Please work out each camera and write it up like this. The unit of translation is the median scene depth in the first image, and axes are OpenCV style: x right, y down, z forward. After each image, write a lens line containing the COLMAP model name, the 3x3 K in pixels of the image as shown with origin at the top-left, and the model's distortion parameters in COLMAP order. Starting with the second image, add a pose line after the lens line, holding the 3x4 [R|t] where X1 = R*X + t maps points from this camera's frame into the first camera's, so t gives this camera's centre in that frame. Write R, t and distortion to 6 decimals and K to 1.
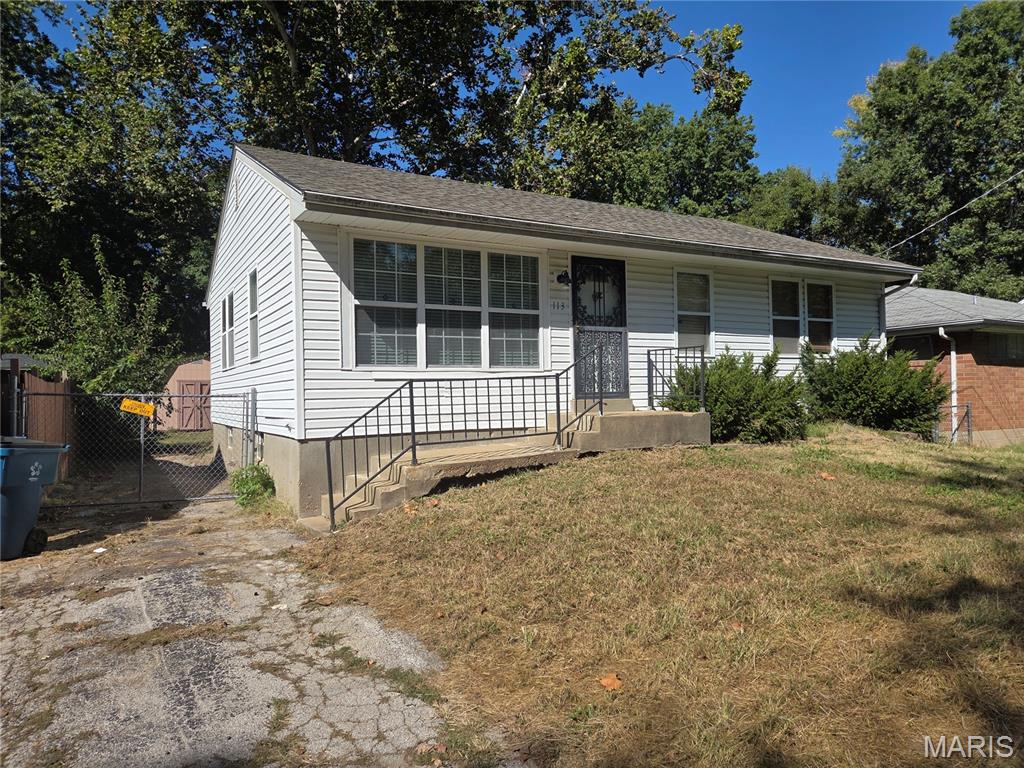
lens RADIAL K [[697.0, 0, 512.1], [0, 697.0, 380.6], [0, 0, 1]] dist [0.012974, -0.000104]
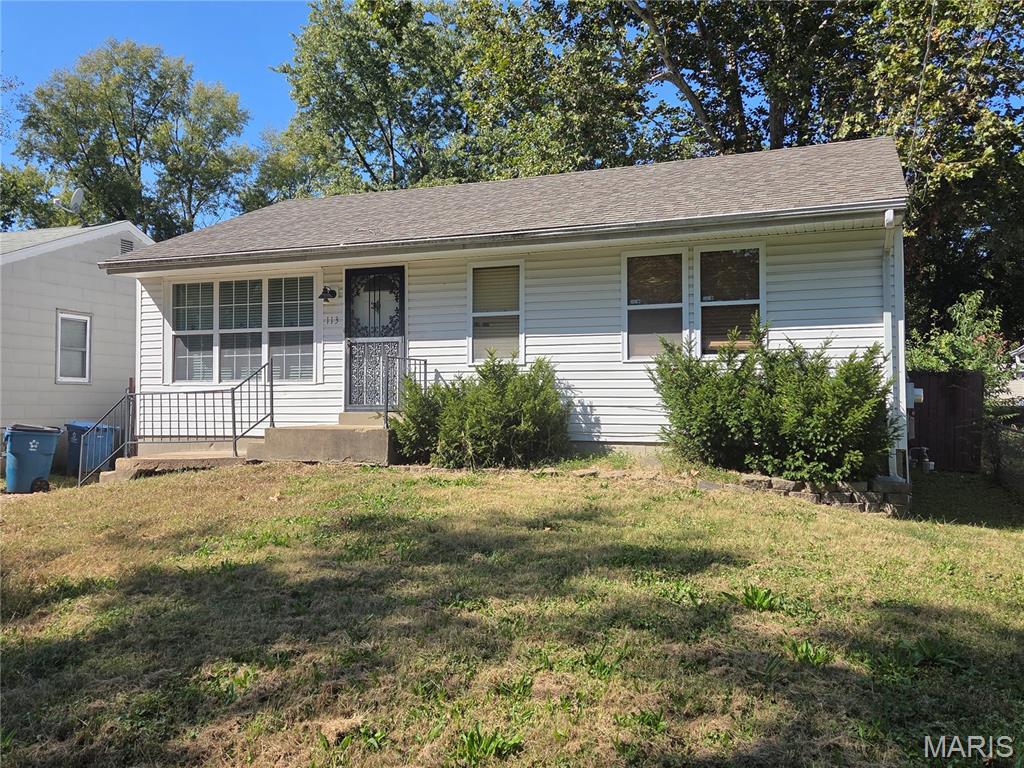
lens RADIAL K [[857.9, 0, 512.5], [0, 857.9, 385.7], [0, 0, 1]] dist [0.010617, -0.002960]
pose [[0.640413, 0.000624, -0.768030, 1.232686], [0.006893, 0.999955, 0.006560, -0.017620], [0.768000, -0.009495, 0.640380, 0.400613]]
